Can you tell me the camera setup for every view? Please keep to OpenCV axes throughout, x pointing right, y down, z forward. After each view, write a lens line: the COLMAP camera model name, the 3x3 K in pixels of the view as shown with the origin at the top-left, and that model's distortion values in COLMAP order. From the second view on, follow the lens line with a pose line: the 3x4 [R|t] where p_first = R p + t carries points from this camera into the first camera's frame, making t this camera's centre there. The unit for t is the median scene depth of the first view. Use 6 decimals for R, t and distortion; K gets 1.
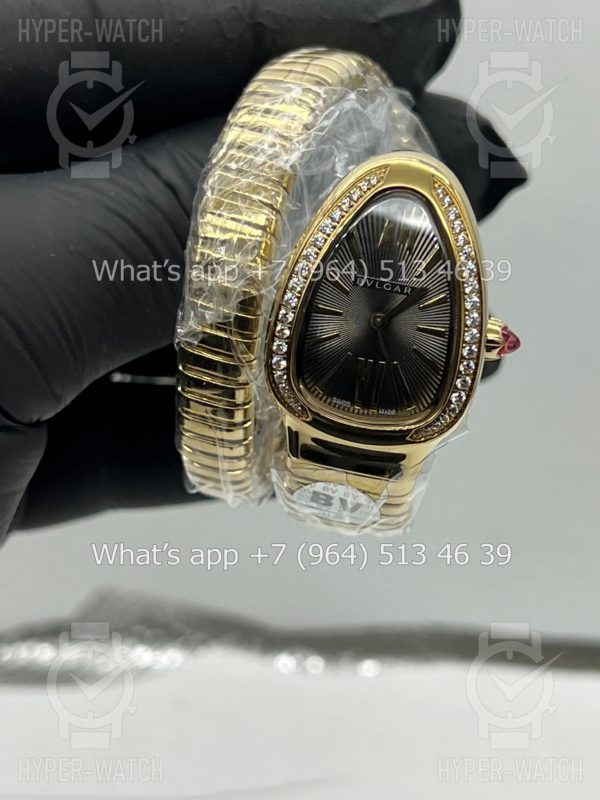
lens RADIAL K [[1965.6, 0, 298.5], [0, 1965.6, 398.4], [0, 0, 1]] dist [0.350202, 0.000000]
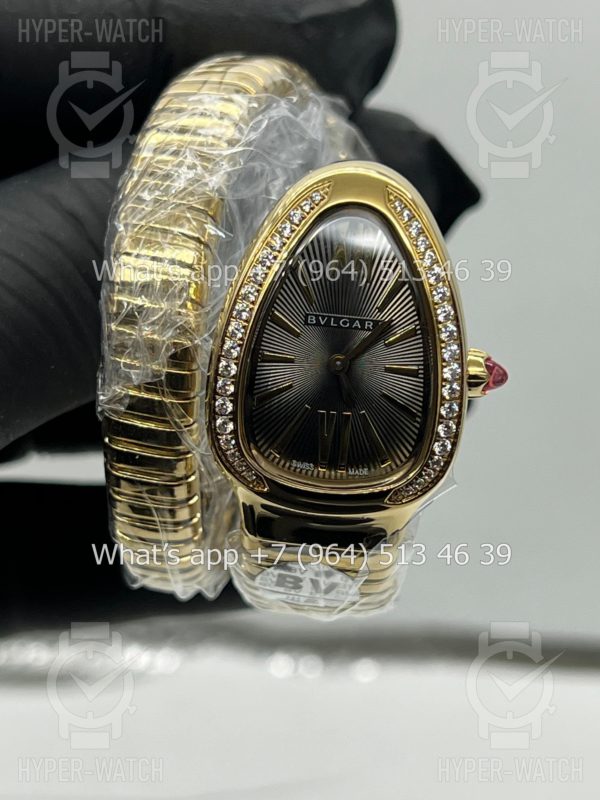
lens RADIAL K [[1965.6, 0, 293.9], [0, 1965.6, 395.3], [0, 0, 1]] dist [0.350202, 0.000000]
pose [[0.995192, -0.092742, 0.031498, -0.005610], [0.093621, 0.995222, -0.027711, -0.004908], [-0.028777, 0.030526, 0.999120, 0.165662]]
